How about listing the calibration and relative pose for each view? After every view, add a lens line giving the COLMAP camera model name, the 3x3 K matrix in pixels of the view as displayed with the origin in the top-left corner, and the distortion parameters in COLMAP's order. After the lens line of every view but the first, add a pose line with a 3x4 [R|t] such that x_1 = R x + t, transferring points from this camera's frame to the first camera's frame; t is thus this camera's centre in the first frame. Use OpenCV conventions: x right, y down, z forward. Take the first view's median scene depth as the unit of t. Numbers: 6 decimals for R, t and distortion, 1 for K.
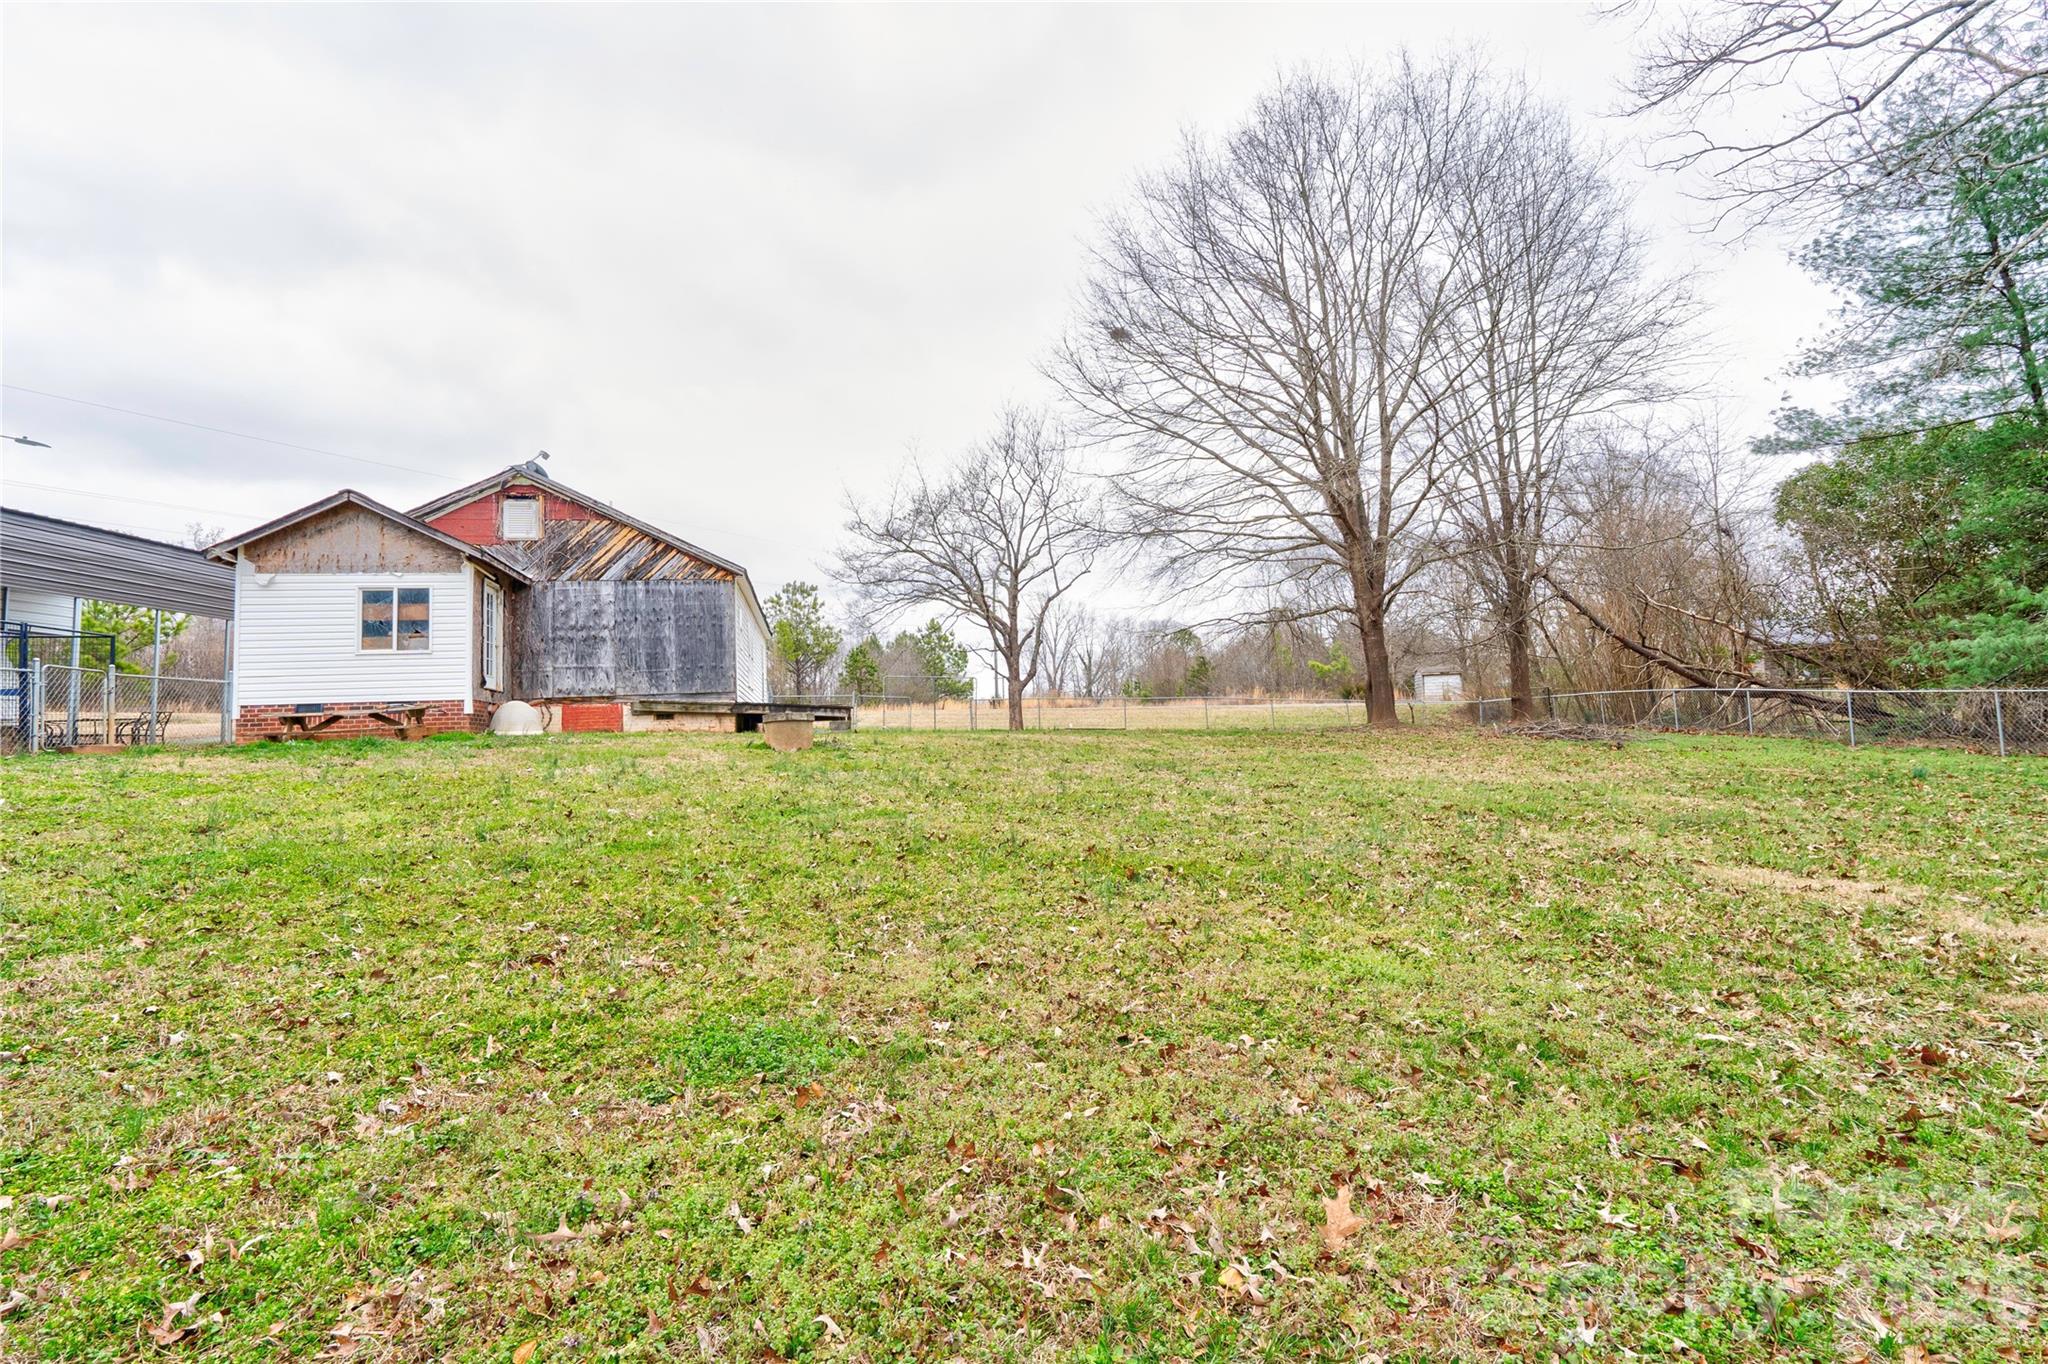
lens RADIAL K [[934.5, 0, 1020.2], [0, 934.5, 679.6], [0, 0, 1]] dist [-0.000432, 0.001731]
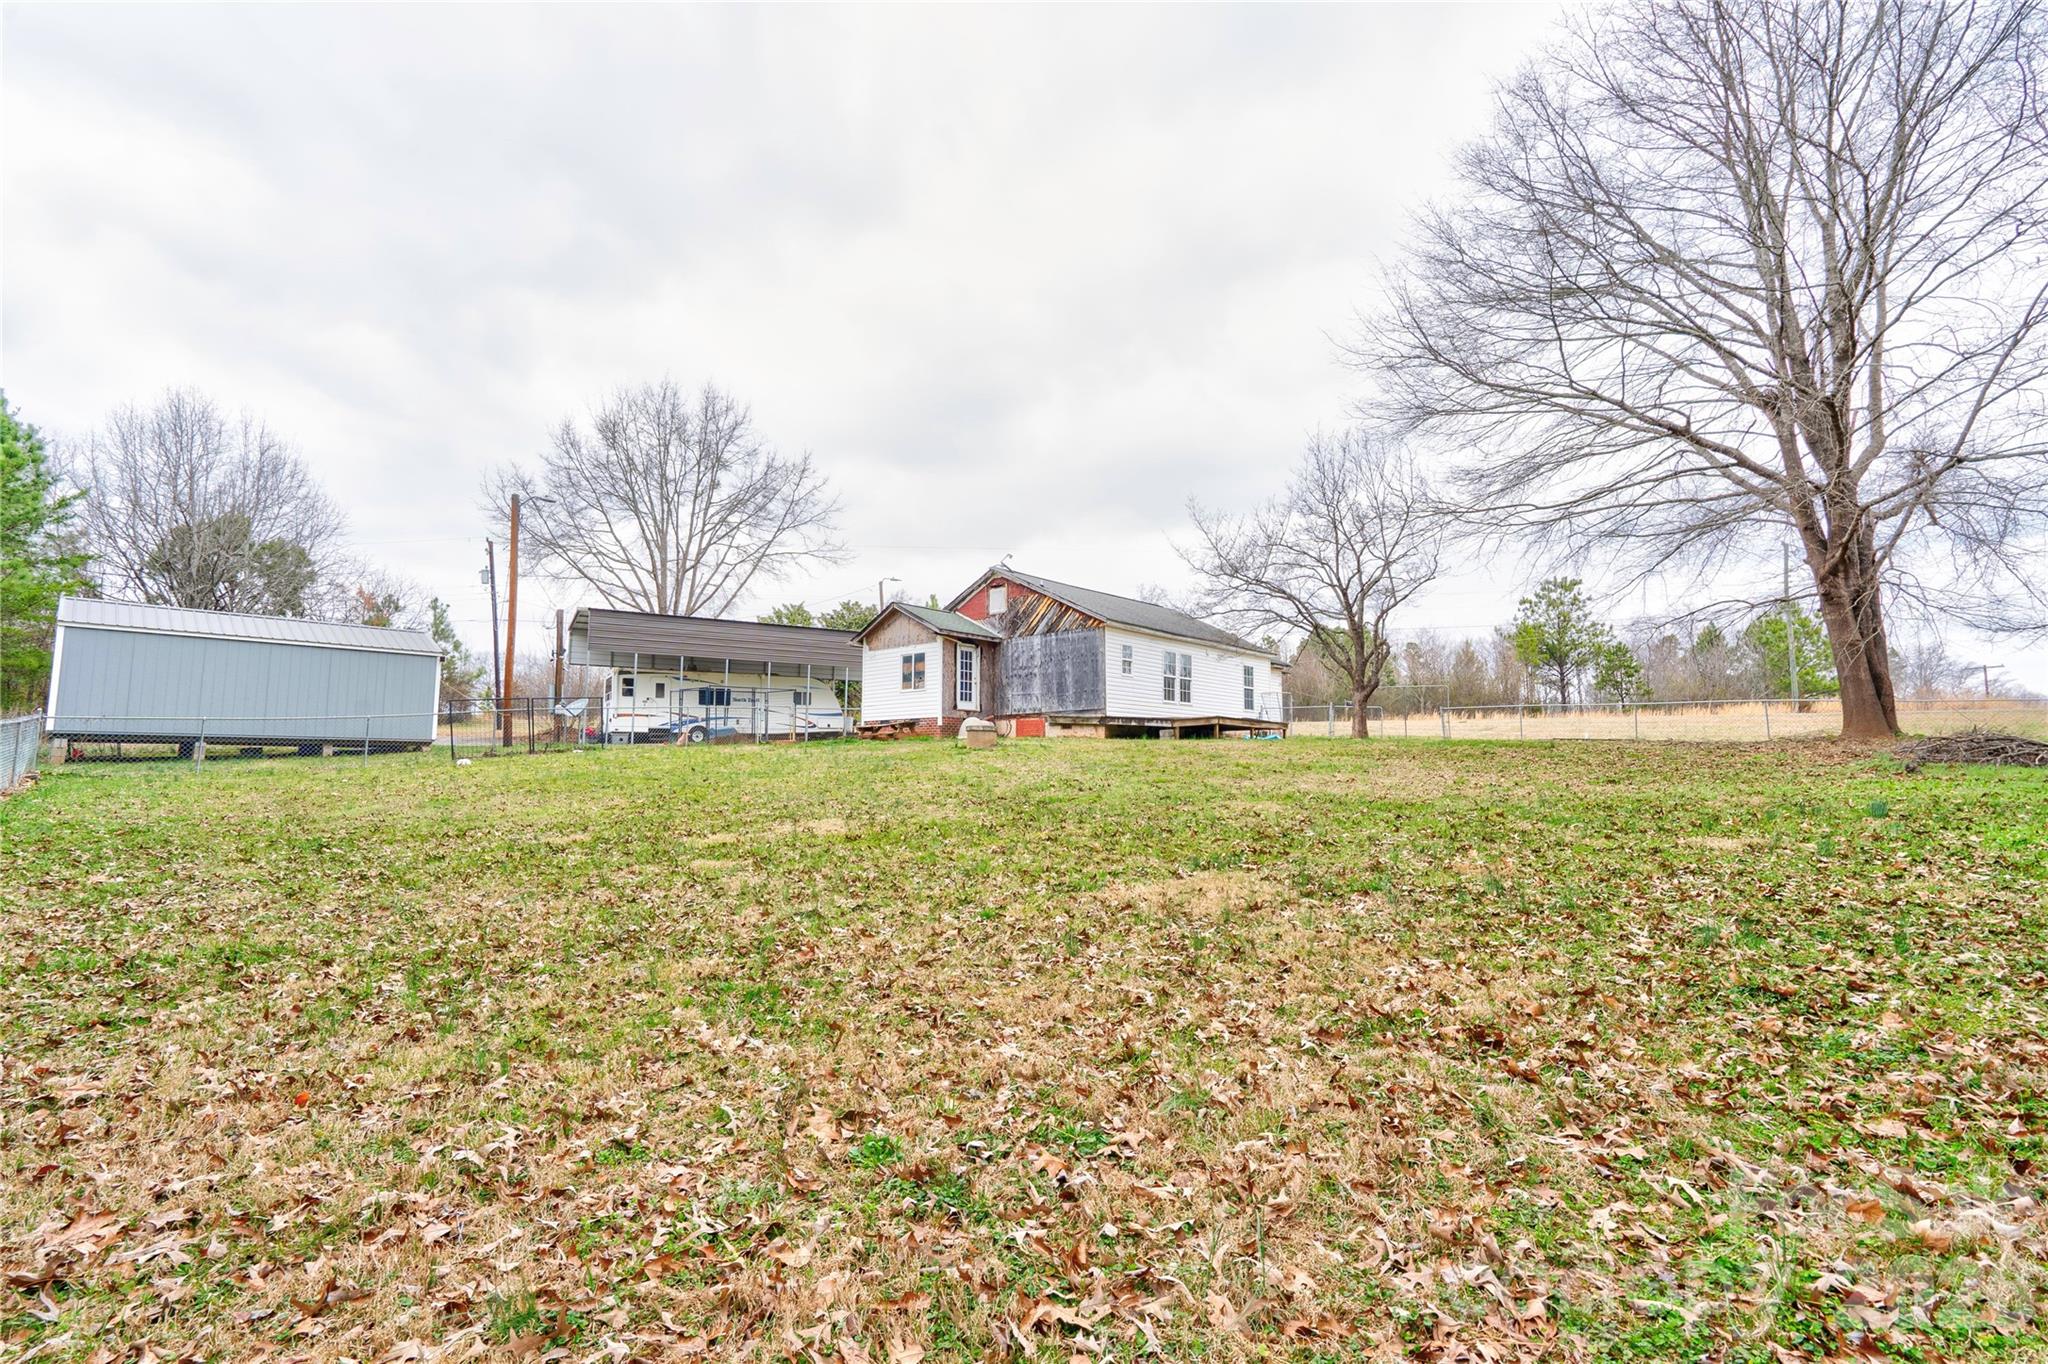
lens RADIAL K [[934.5, 0, 1021.7], [0, 934.5, 671.8], [0, 0, 1]] dist [-0.000432, 0.001731]
pose [[0.597313, -0.044389, -0.800779, 0.726867], [0.032693, 0.998985, -0.030990, -0.002480], [0.801341, -0.007669, 0.598158, 0.094319]]
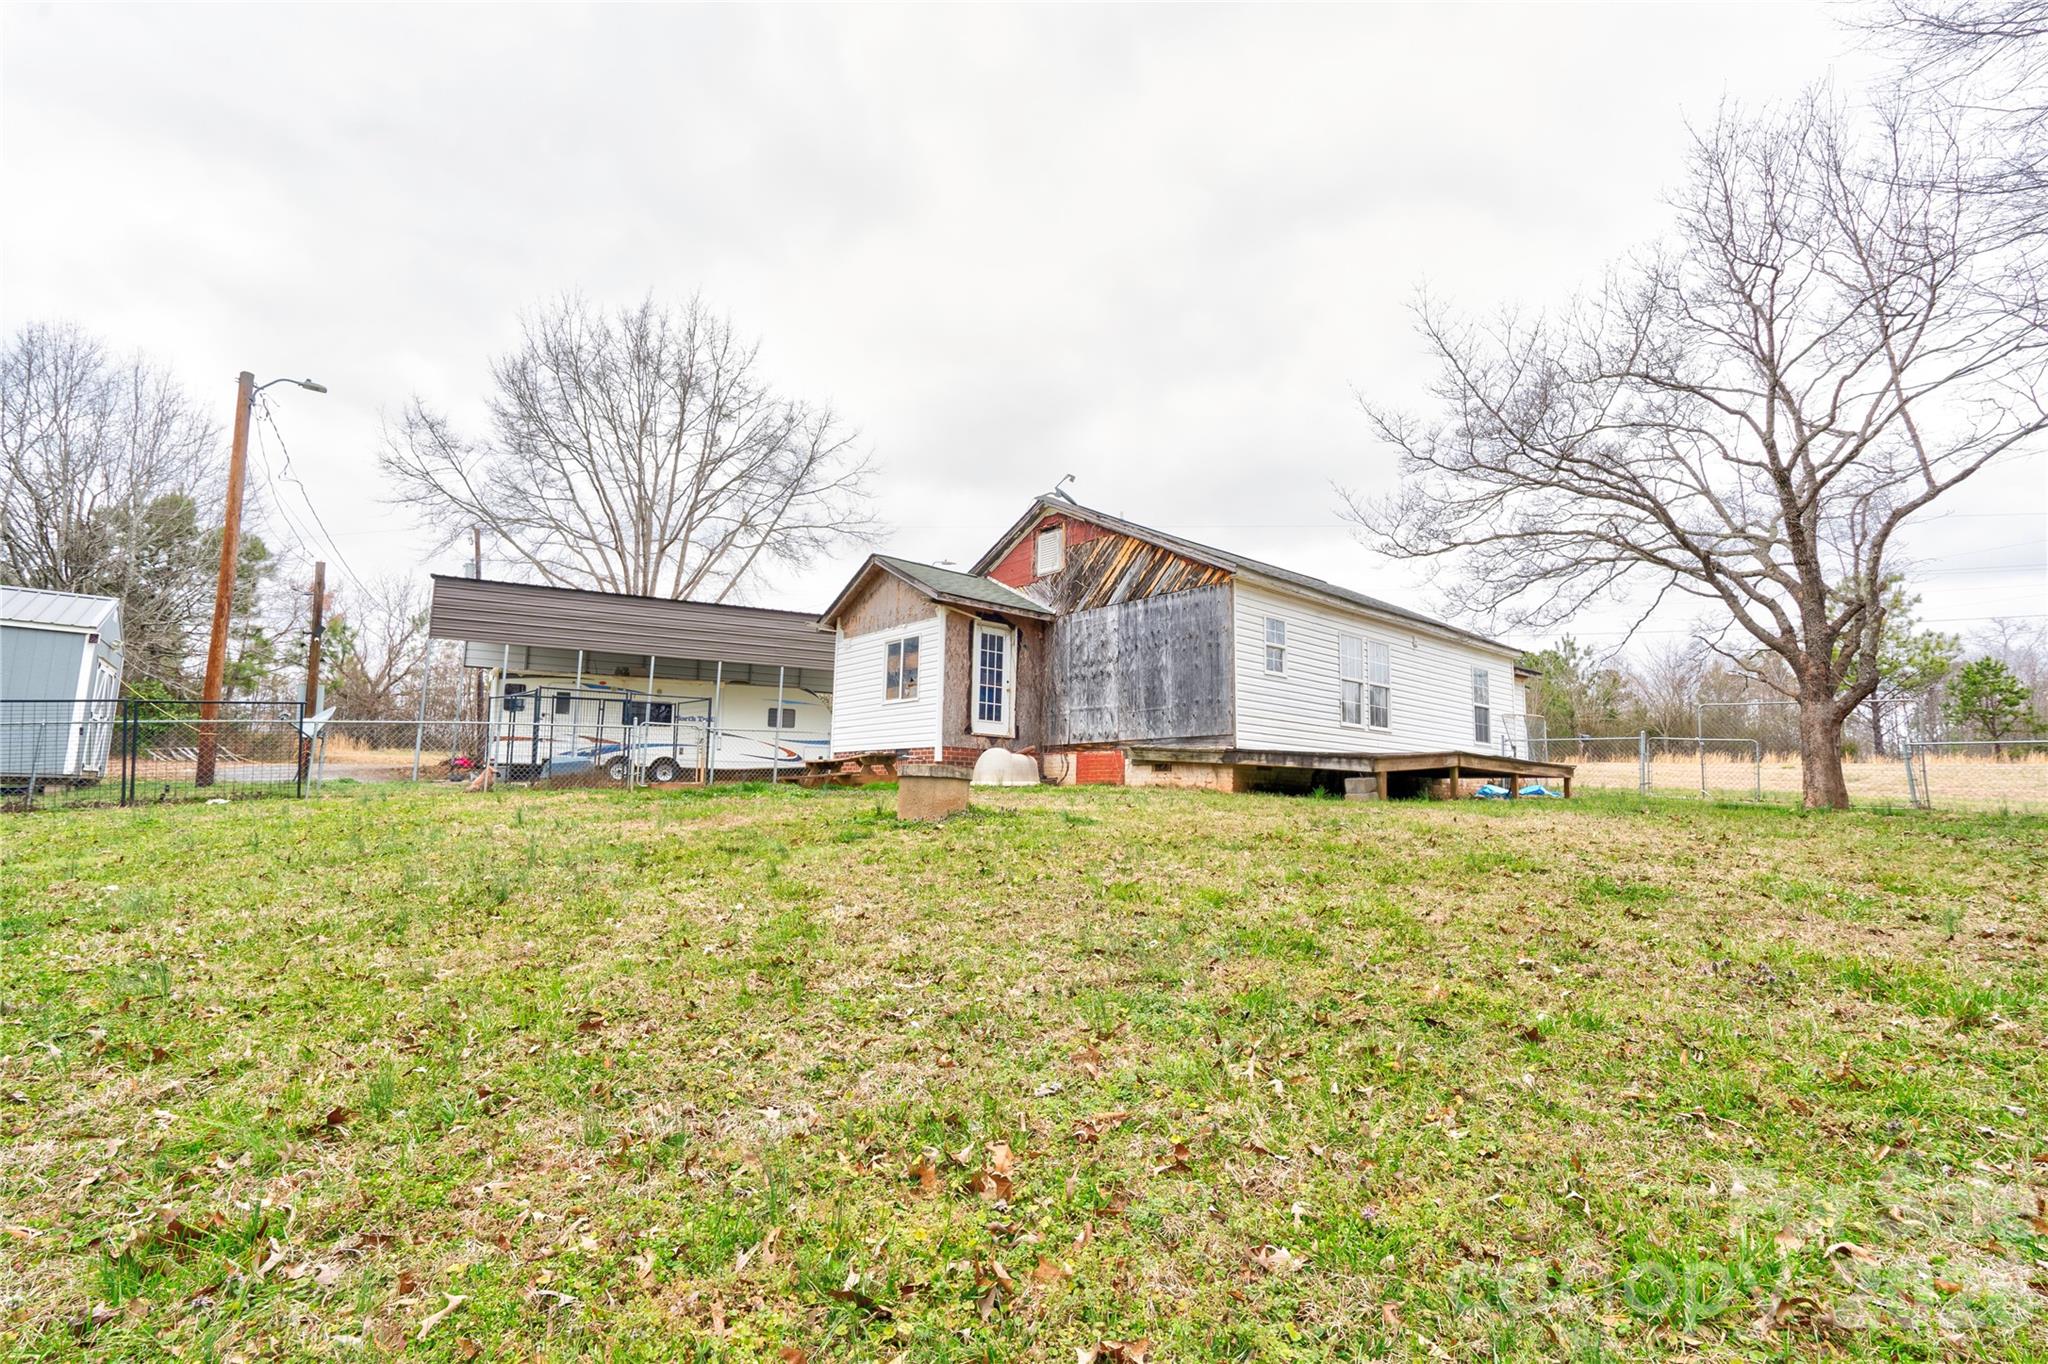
lens RADIAL K [[934.5, 0, 1015.4], [0, 934.5, 680.9], [0, 0, 1]] dist [-0.000432, 0.001731]
pose [[0.474687, -0.063213, -0.877882, 0.255010], [0.020845, 0.997945, -0.060587, 0.011977], [0.879908, 0.010460, 0.475029, 0.521308]]
